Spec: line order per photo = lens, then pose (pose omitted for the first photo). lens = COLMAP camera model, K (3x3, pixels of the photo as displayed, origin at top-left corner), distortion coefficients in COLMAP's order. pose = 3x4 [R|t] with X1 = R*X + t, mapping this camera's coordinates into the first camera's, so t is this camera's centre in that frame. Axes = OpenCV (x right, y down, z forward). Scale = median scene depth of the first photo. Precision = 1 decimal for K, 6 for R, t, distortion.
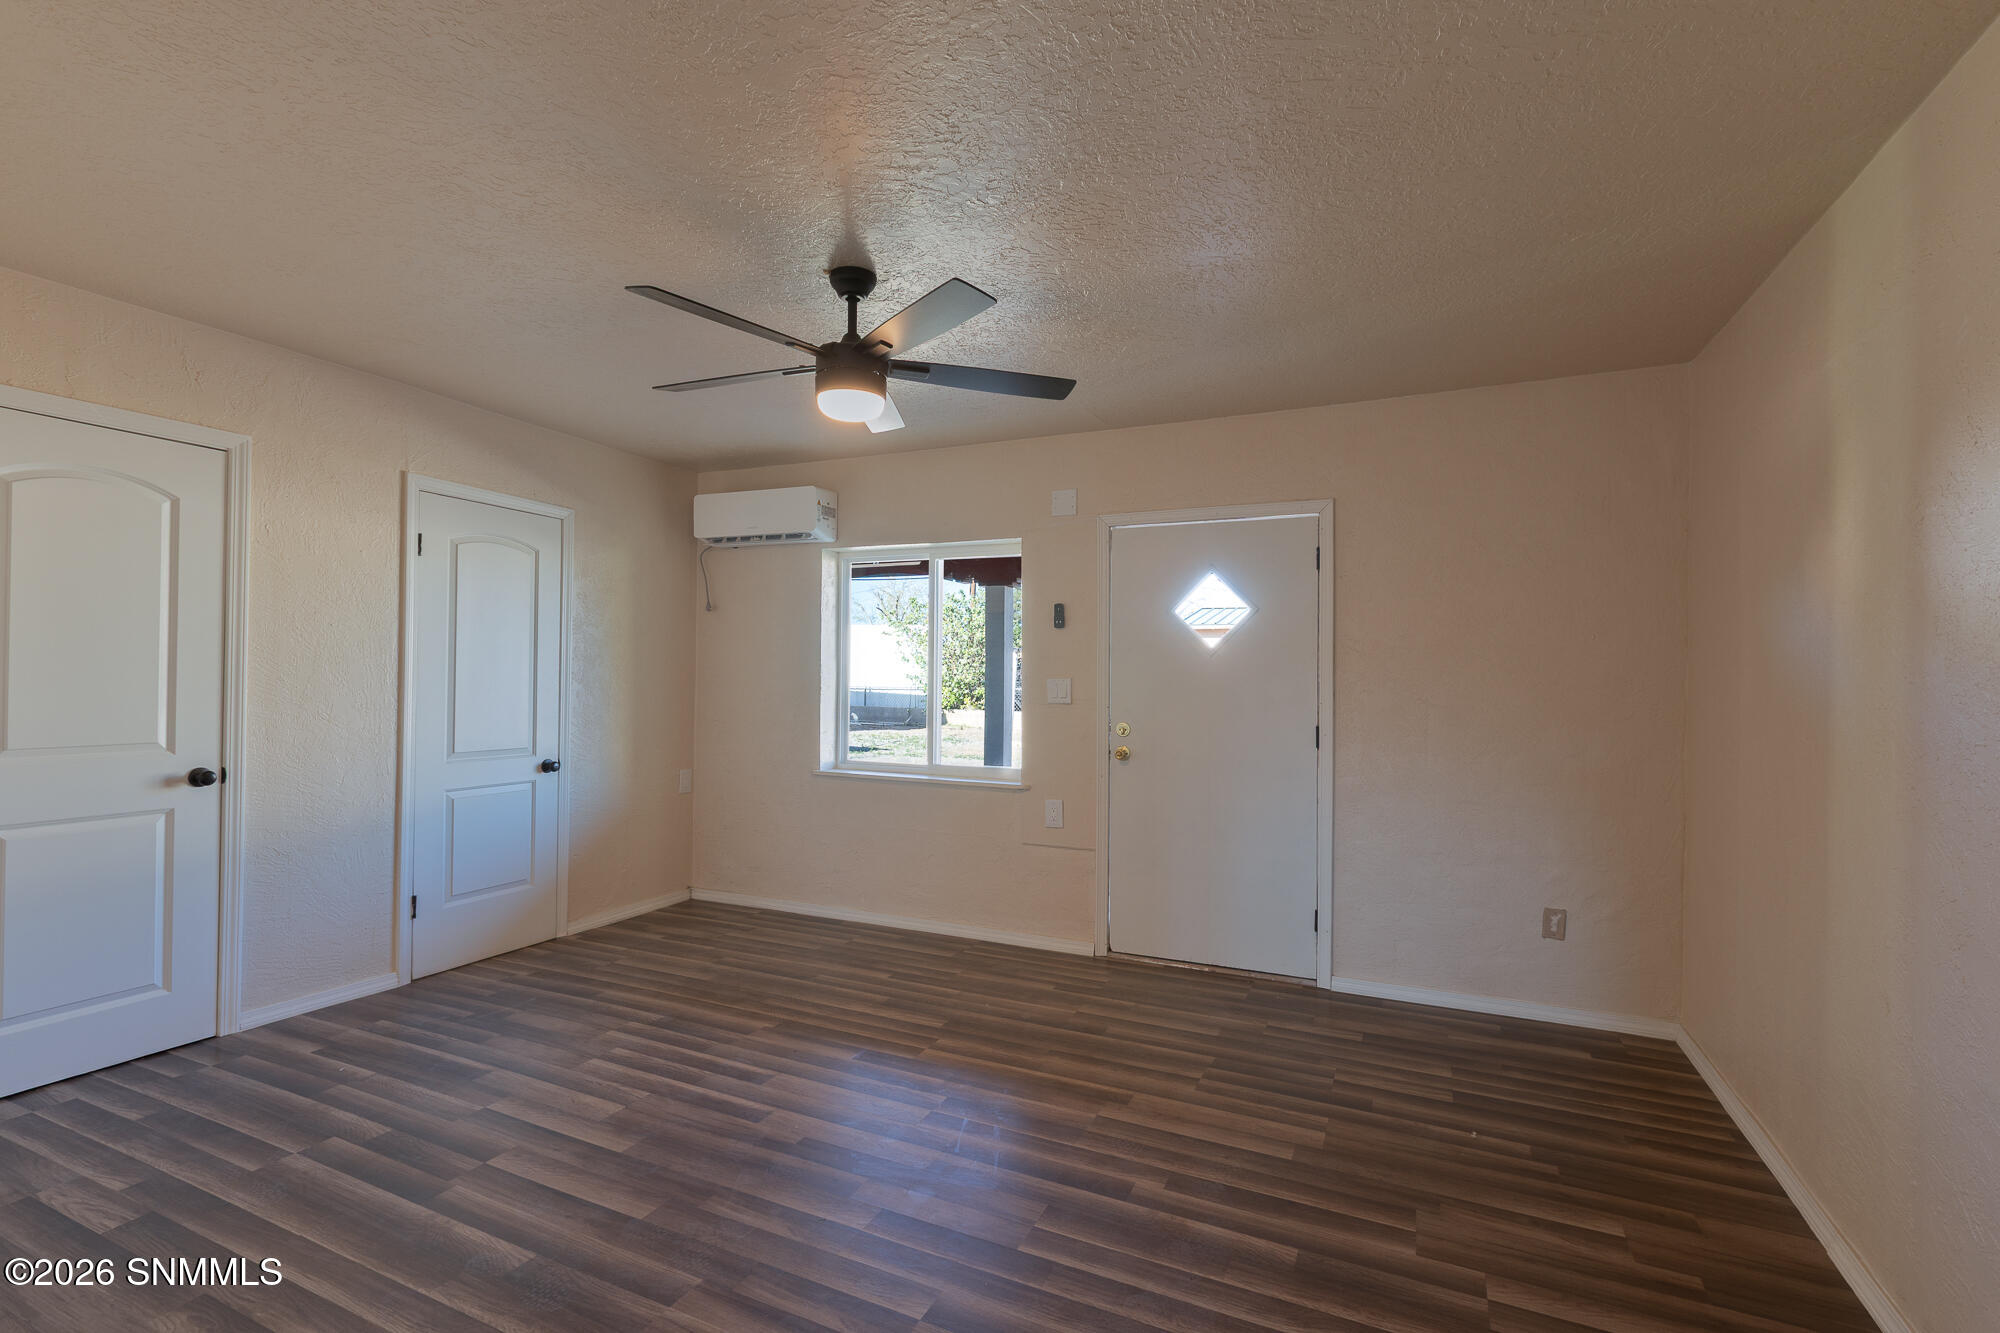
lens RADIAL K [[884.8, 0, 990.5], [0, 884.8, 673.6], [0, 0, 1]] dist [0.004643, 0.000819]
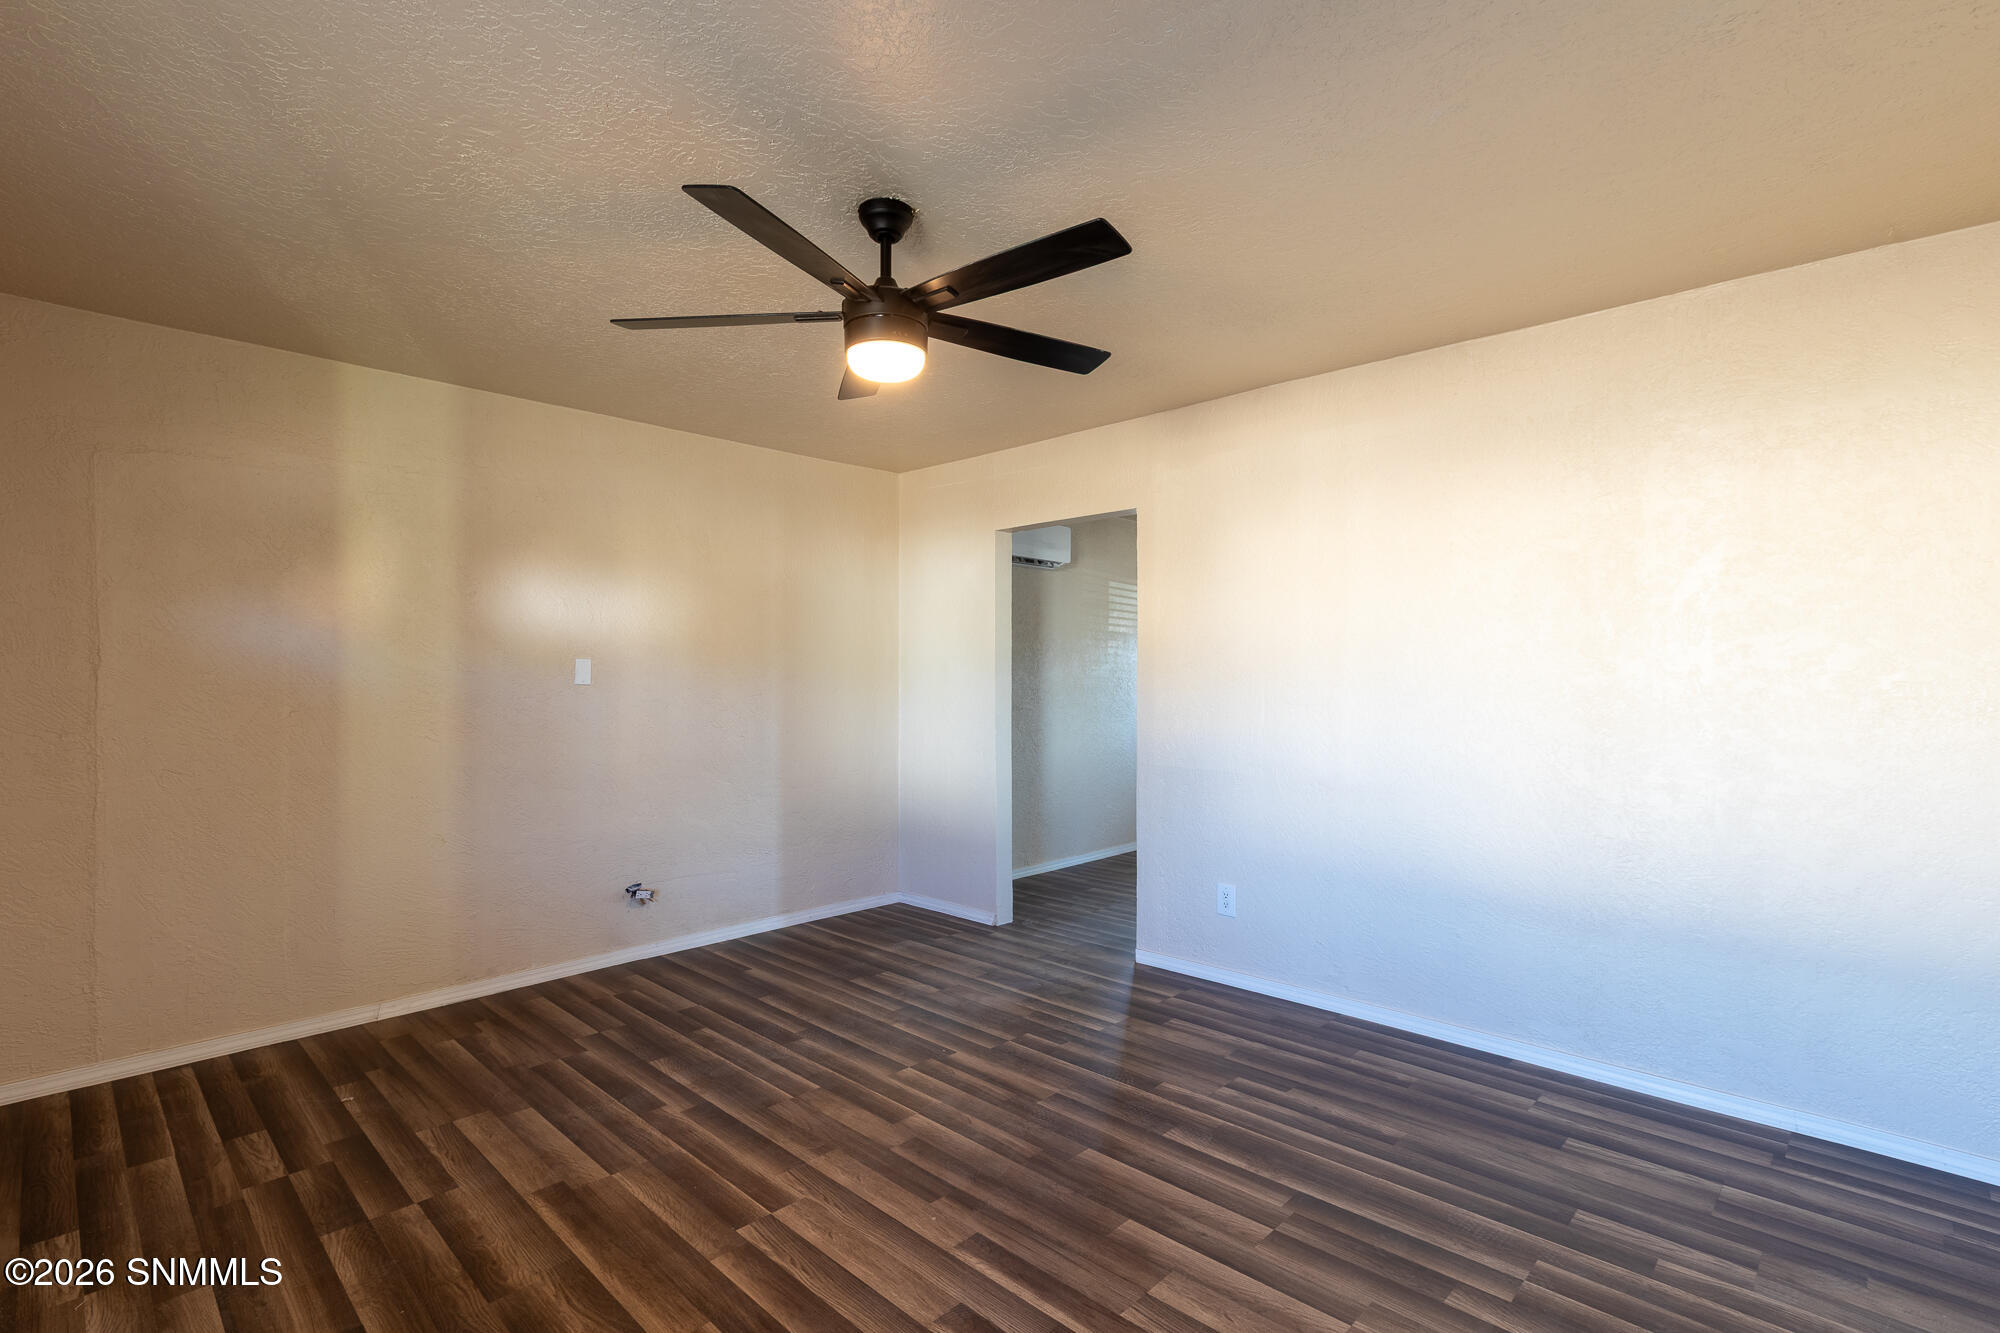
lens RADIAL K [[884.8, 0, 990.5], [0, 884.8, 673.6], [0, 0, 1]] dist [0.004643, 0.000819]
pose [[-0.940242, -0.014416, 0.340202, -0.581757], [-0.012673, 0.999893, 0.007345, -0.010160], [-0.340272, 0.002595, -0.940324, 1.884093]]
